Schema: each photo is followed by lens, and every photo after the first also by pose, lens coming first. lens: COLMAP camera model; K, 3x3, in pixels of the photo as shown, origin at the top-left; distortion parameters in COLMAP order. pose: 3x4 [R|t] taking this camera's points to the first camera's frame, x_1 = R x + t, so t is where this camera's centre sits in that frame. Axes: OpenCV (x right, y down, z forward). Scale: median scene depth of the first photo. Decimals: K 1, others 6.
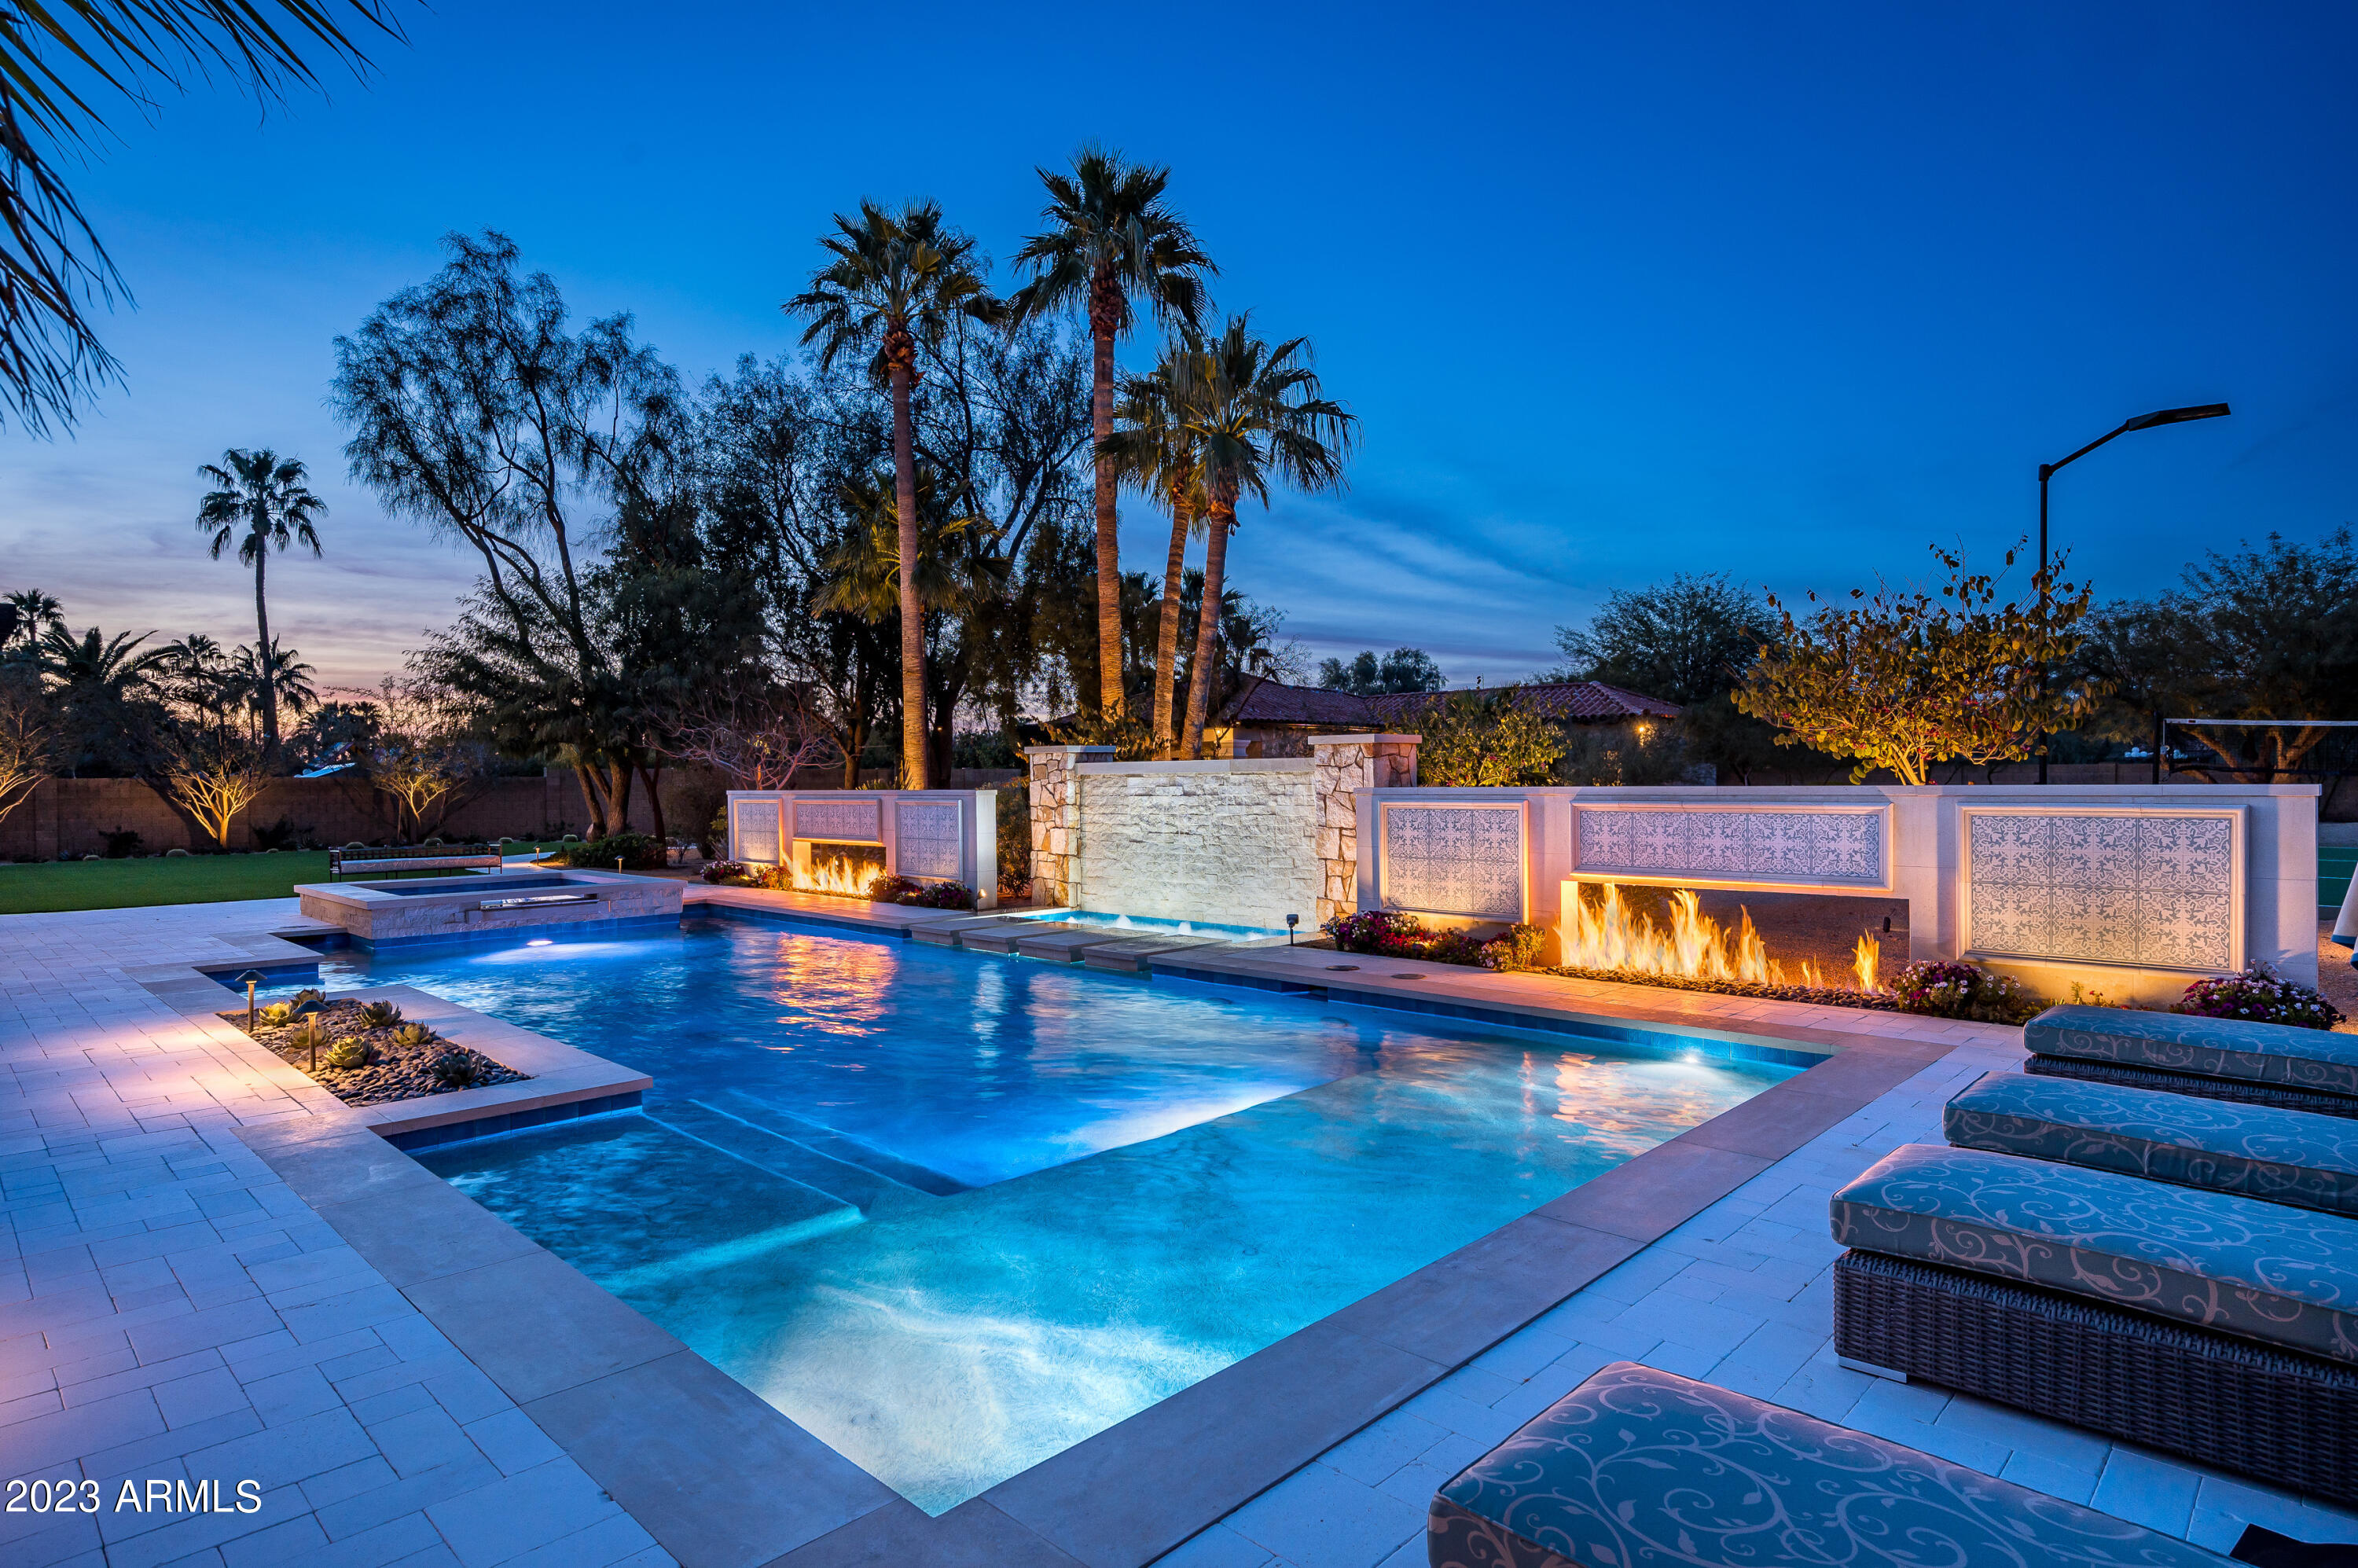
lens RADIAL K [[1270.2, 0, 1218.8], [0, 1270.2, 781.5], [0, 0, 1]] dist [-0.013874, 0.002405]
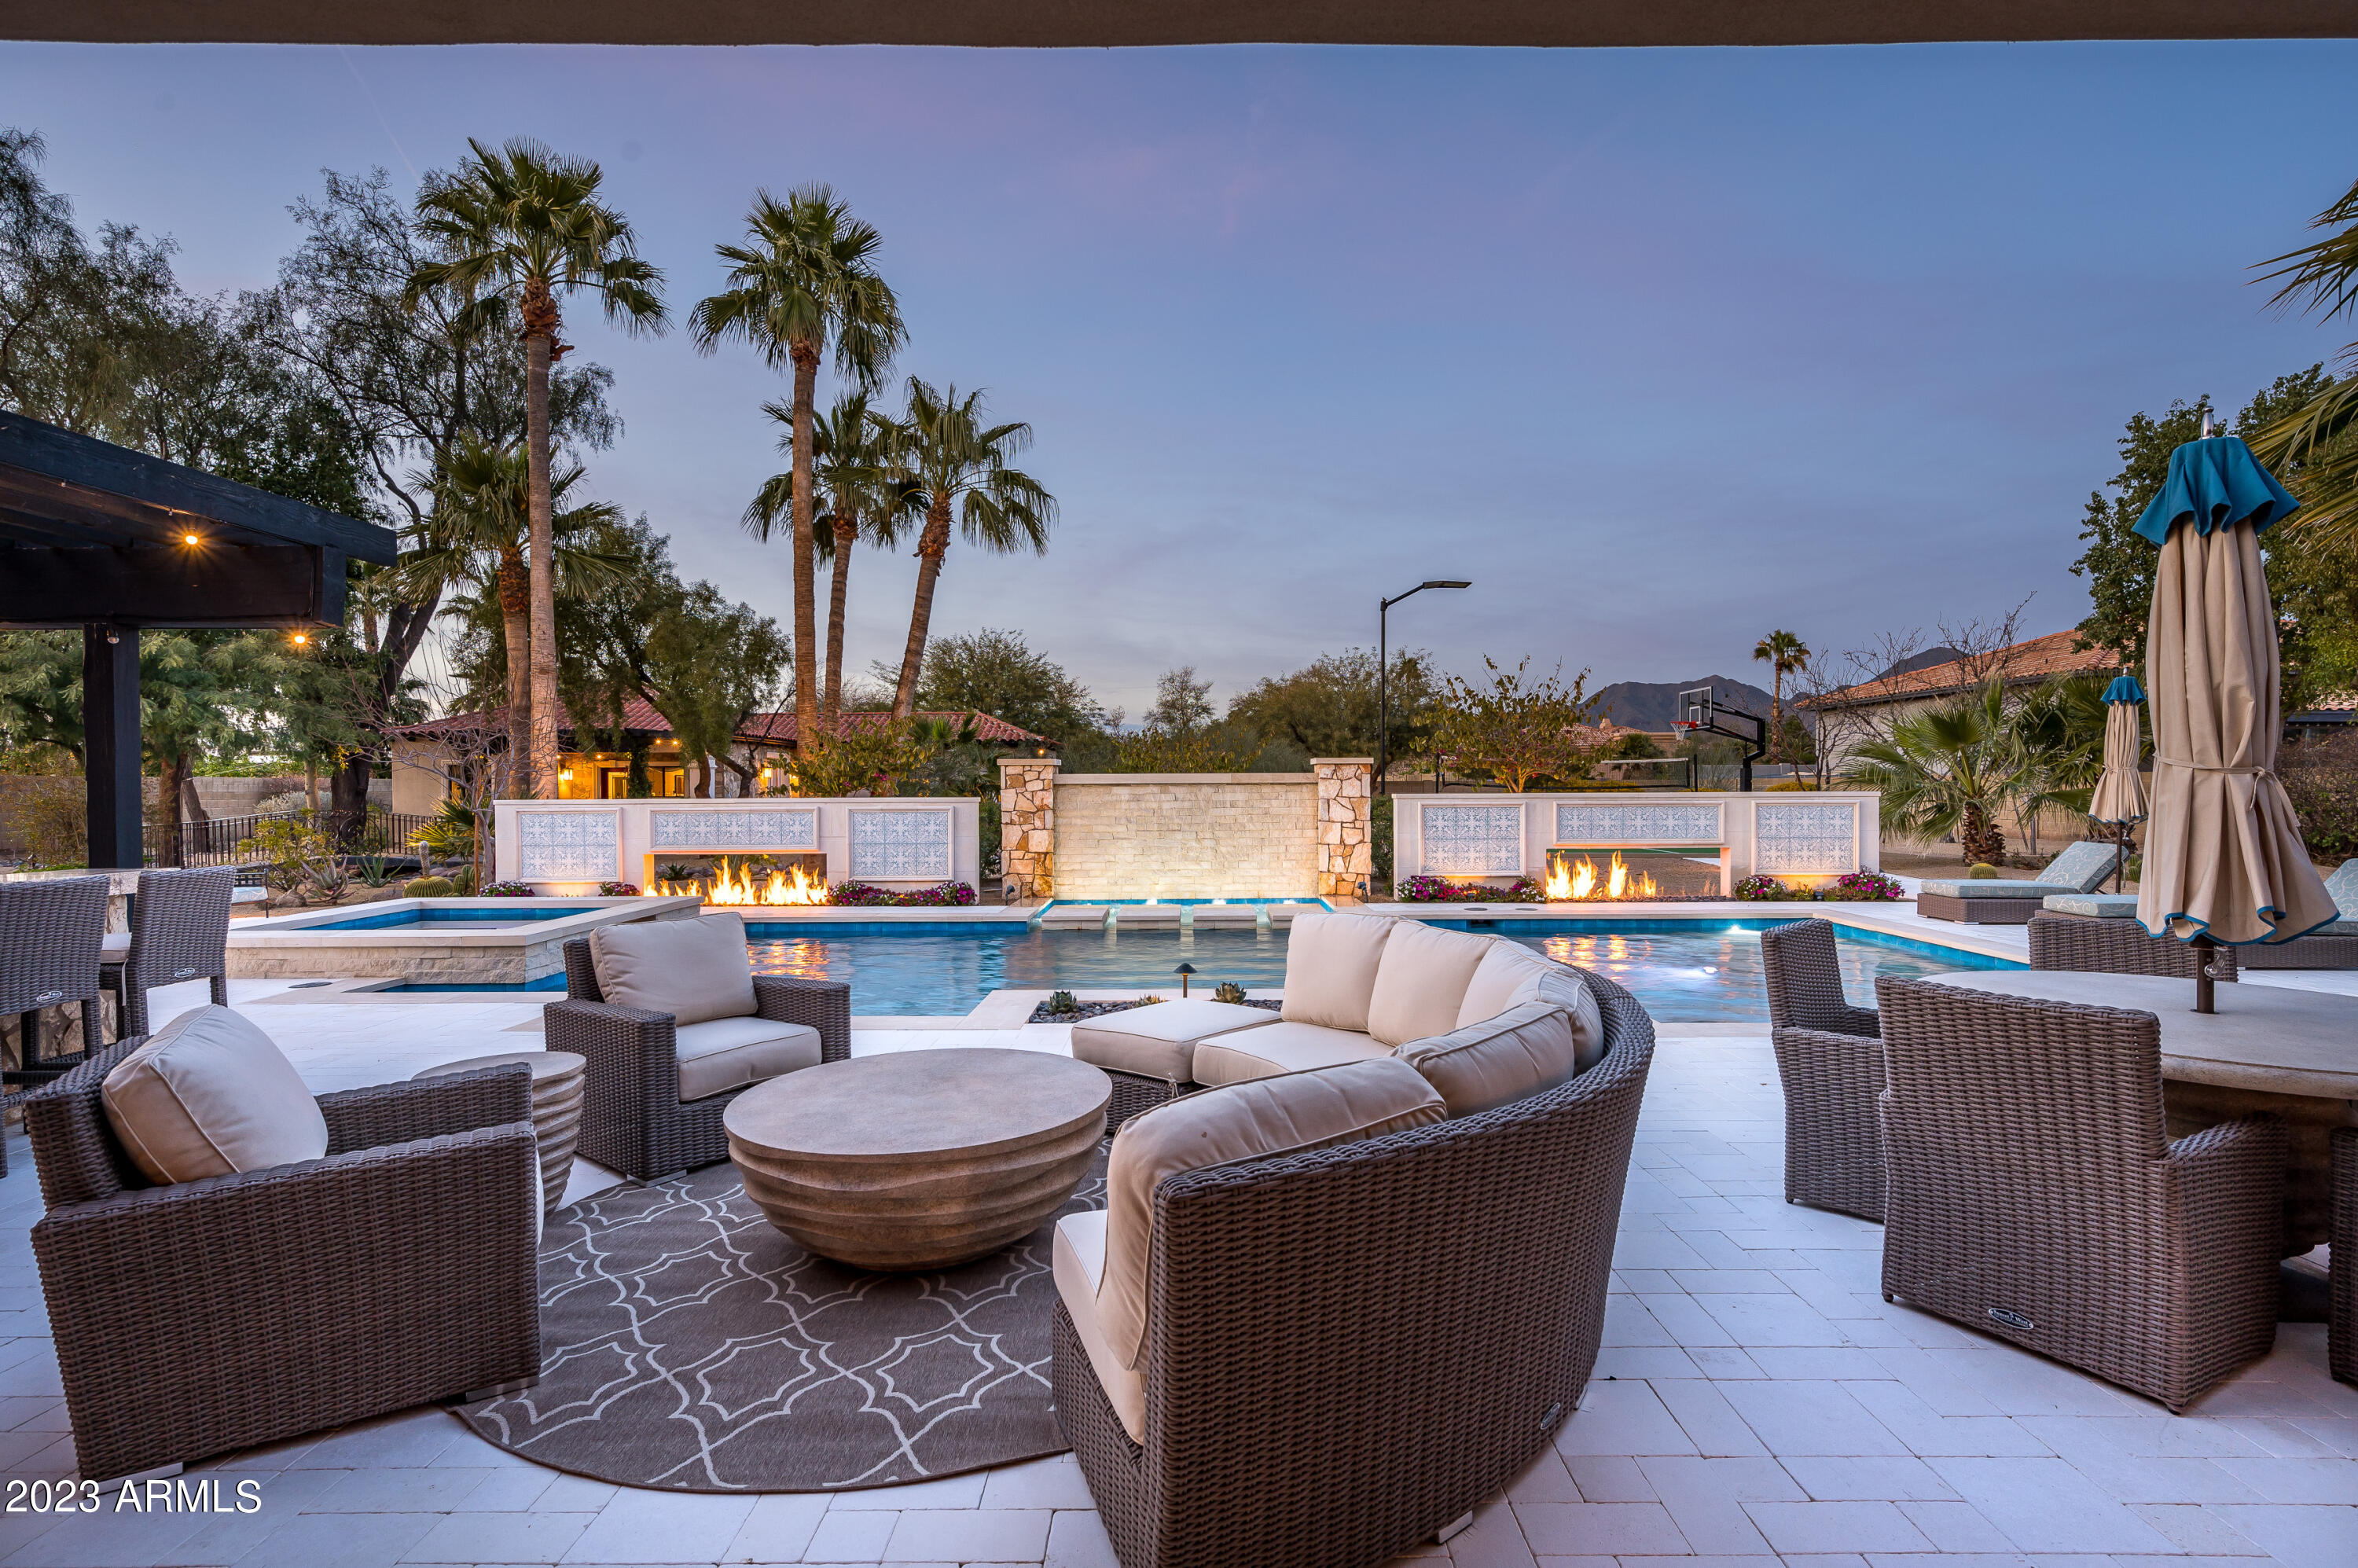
lens RADIAL K [[1092.3, 0, 1190.7], [0, 1092.3, 795.3], [0, 0, 1]] dist [0.001413, -0.001999]
pose [[0.721590, 0.002304, 0.692317, -0.698551], [-0.001198, 0.999997, -0.002080, 0.007000], [-0.692320, 0.000671, 0.721590, 0.176586]]
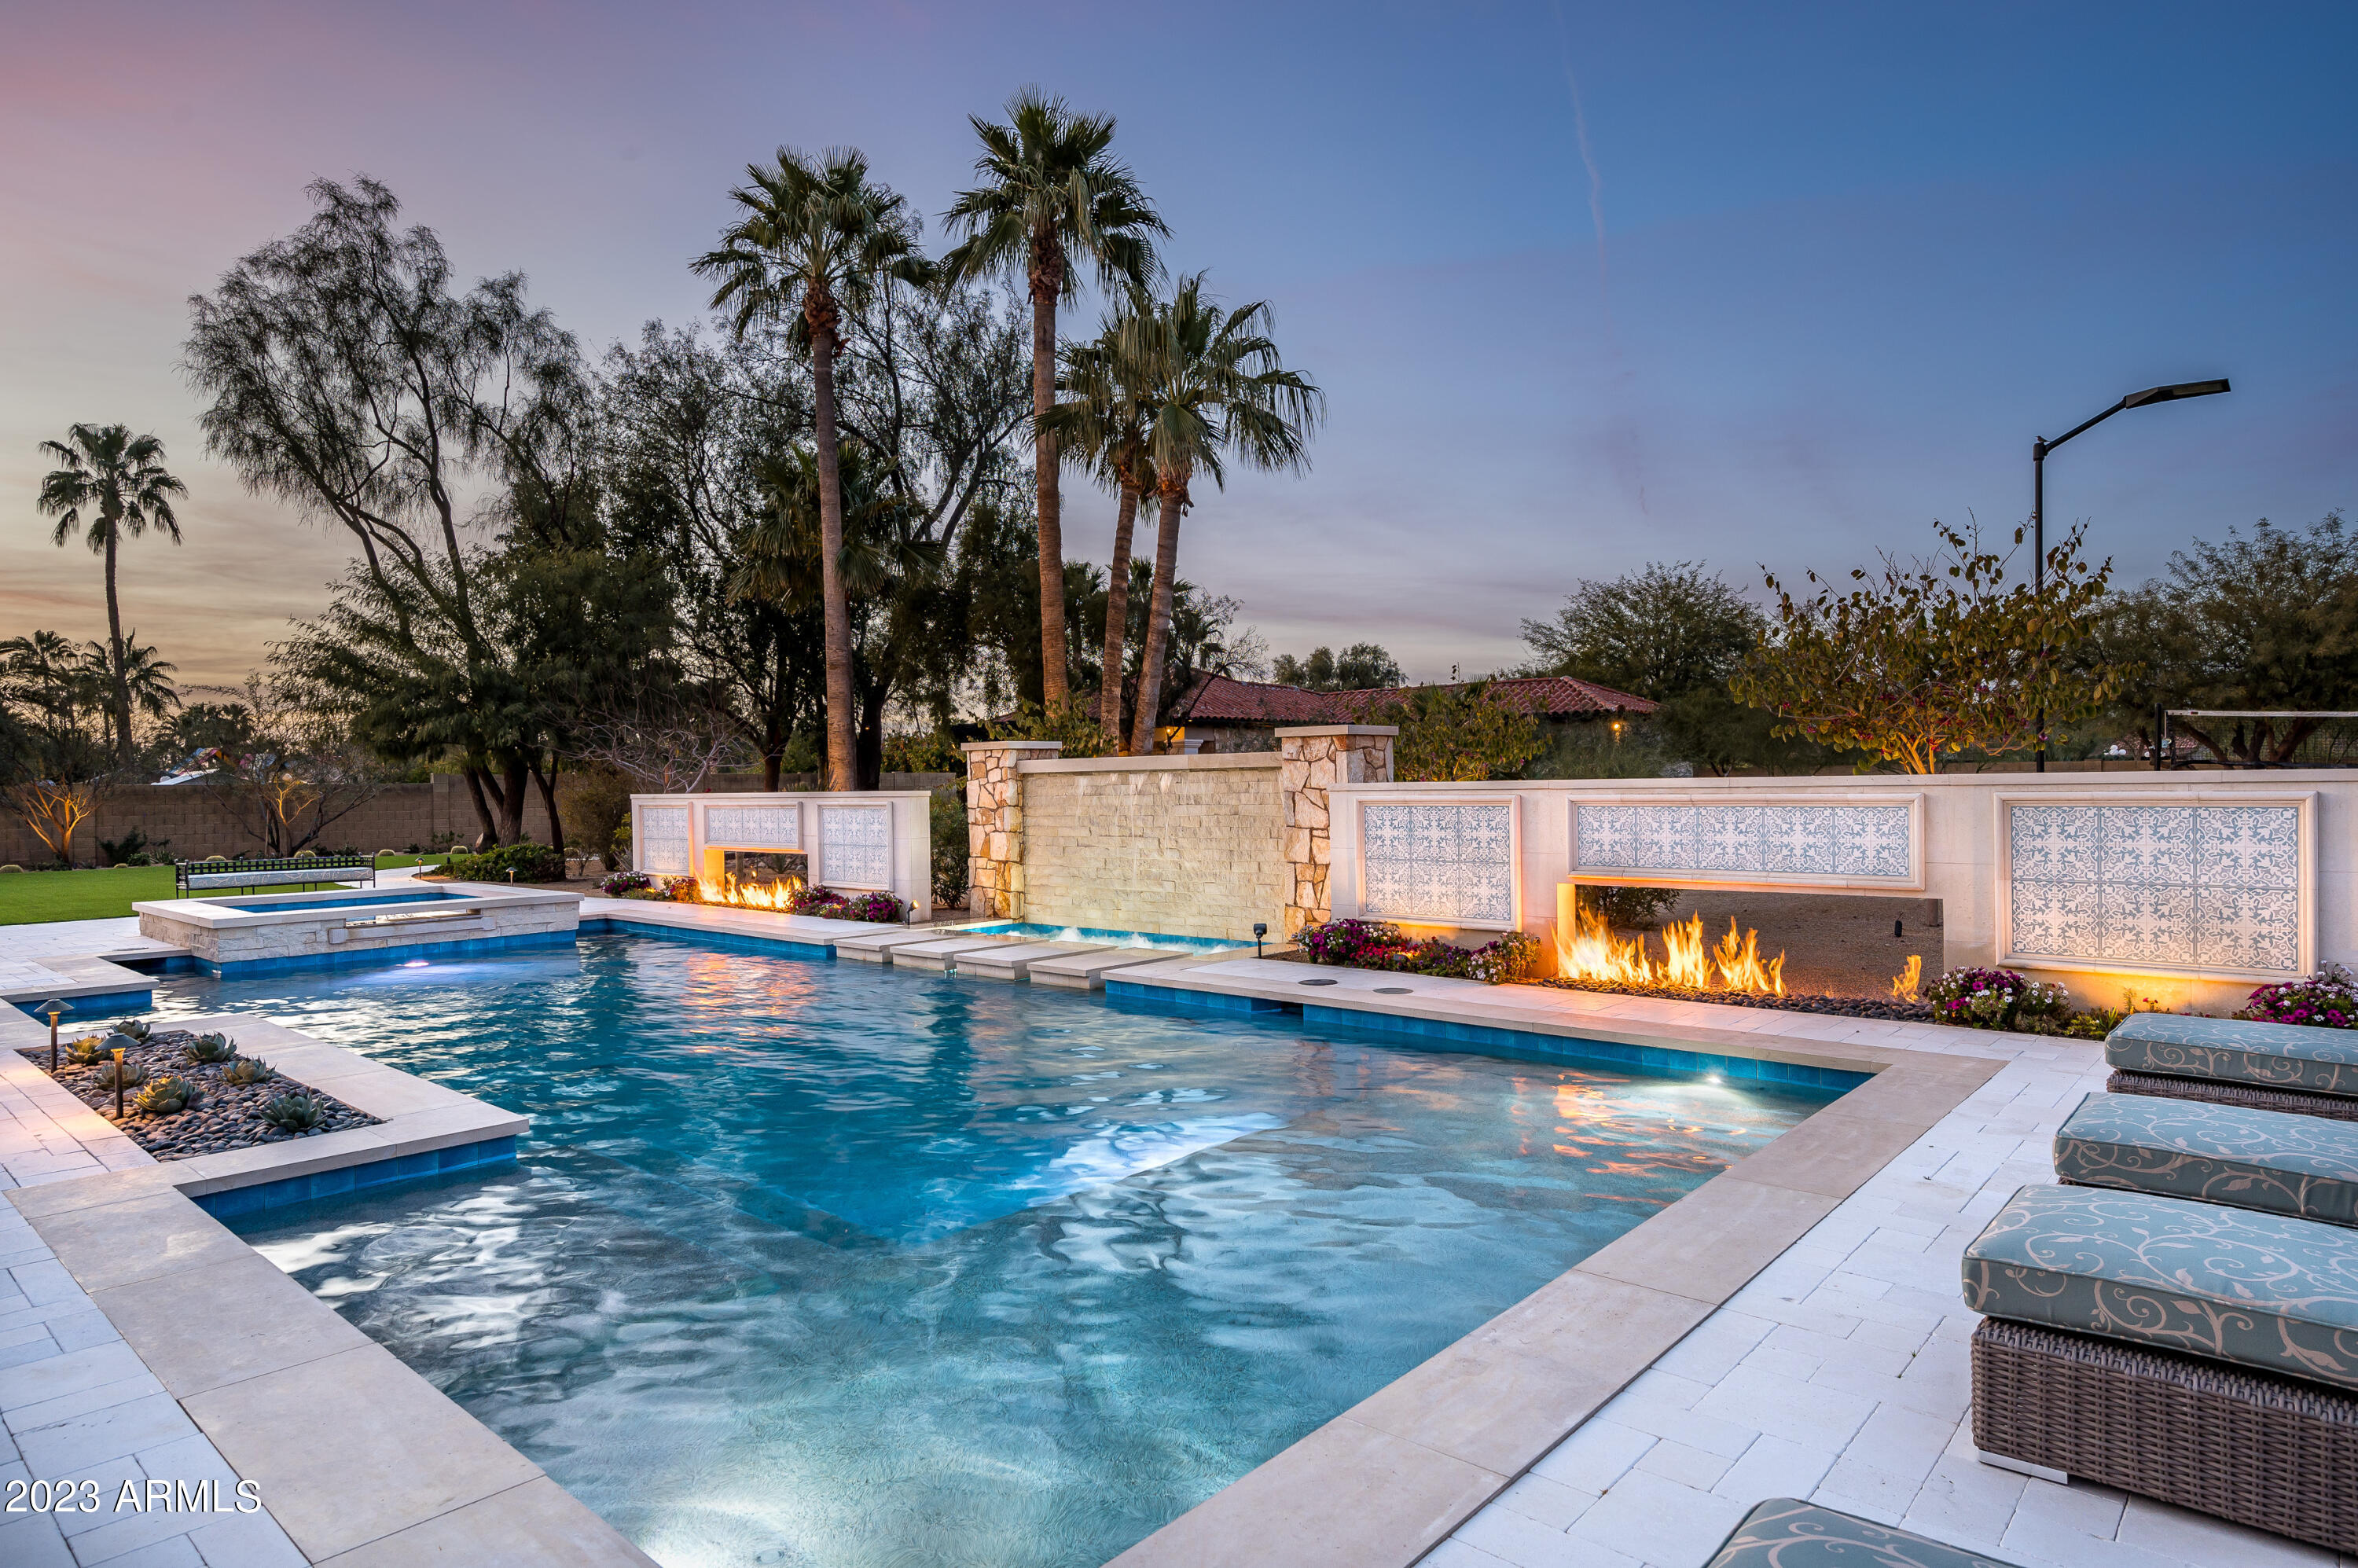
lens RADIAL K [[1339.2, 0, 1222.1], [0, 1339.2, 778.2], [0, 0, 1]] dist [-0.010579, 0.000848]
pose [[0.999083, -0.005175, 0.042507, -0.006872], [0.005433, 0.999967, -0.005958, 0.004793], [-0.042475, 0.006184, 0.999078, 0.032937]]
